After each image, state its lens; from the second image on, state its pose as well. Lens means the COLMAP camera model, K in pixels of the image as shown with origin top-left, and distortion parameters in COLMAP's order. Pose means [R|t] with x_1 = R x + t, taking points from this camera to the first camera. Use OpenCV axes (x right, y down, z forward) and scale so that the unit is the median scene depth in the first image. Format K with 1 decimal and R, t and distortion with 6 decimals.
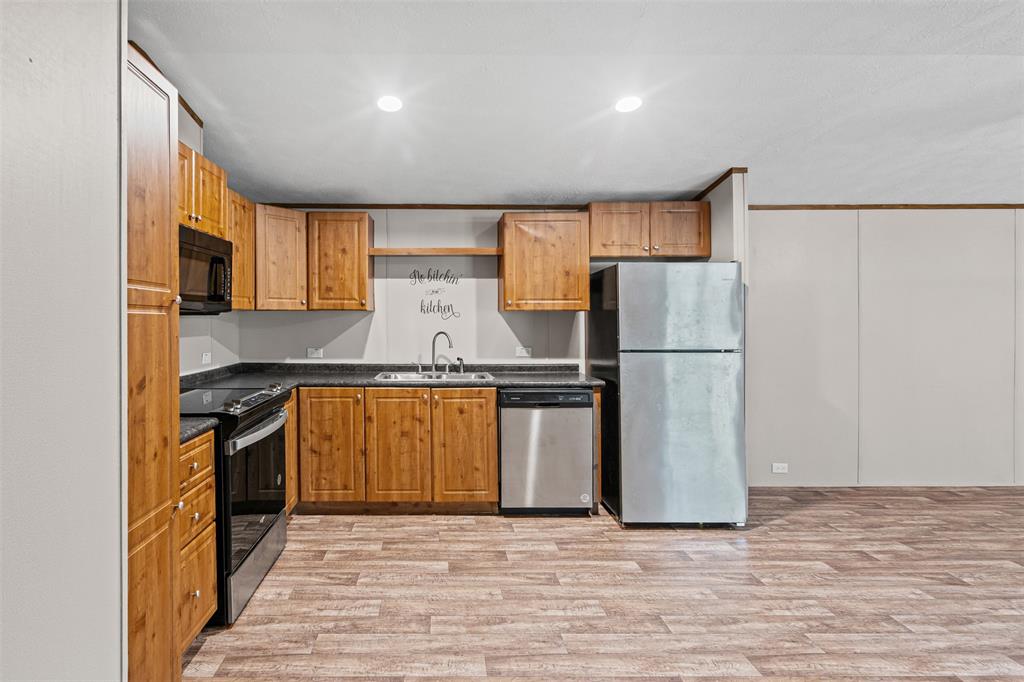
lens RADIAL K [[504.3, 0, 450.1], [0, 504.3, 311.2], [0, 0, 1]] dist [0.004028, -0.001598]
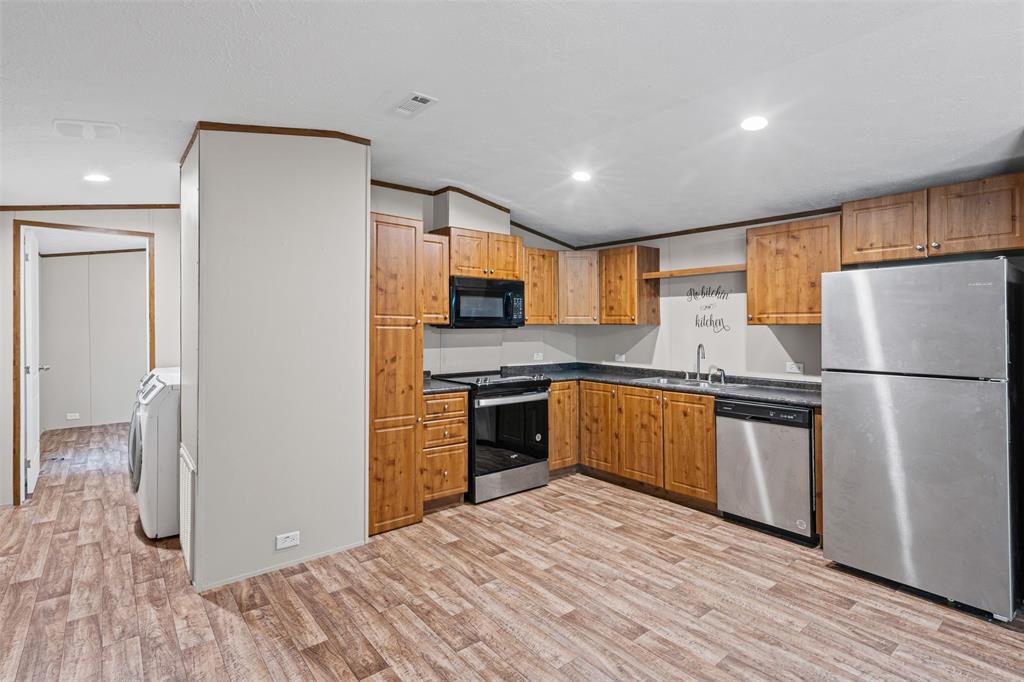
lens RADIAL K [[495.8, 0, 510.6], [0, 495.8, 316.7], [0, 0, 1]] dist [0.005715, 0.001568]
pose [[0.634985, -0.013629, -0.772404, 0.607875], [0.003872, 0.999888, -0.014460, -0.004995], [0.772515, 0.006191, 0.634967, -0.007688]]
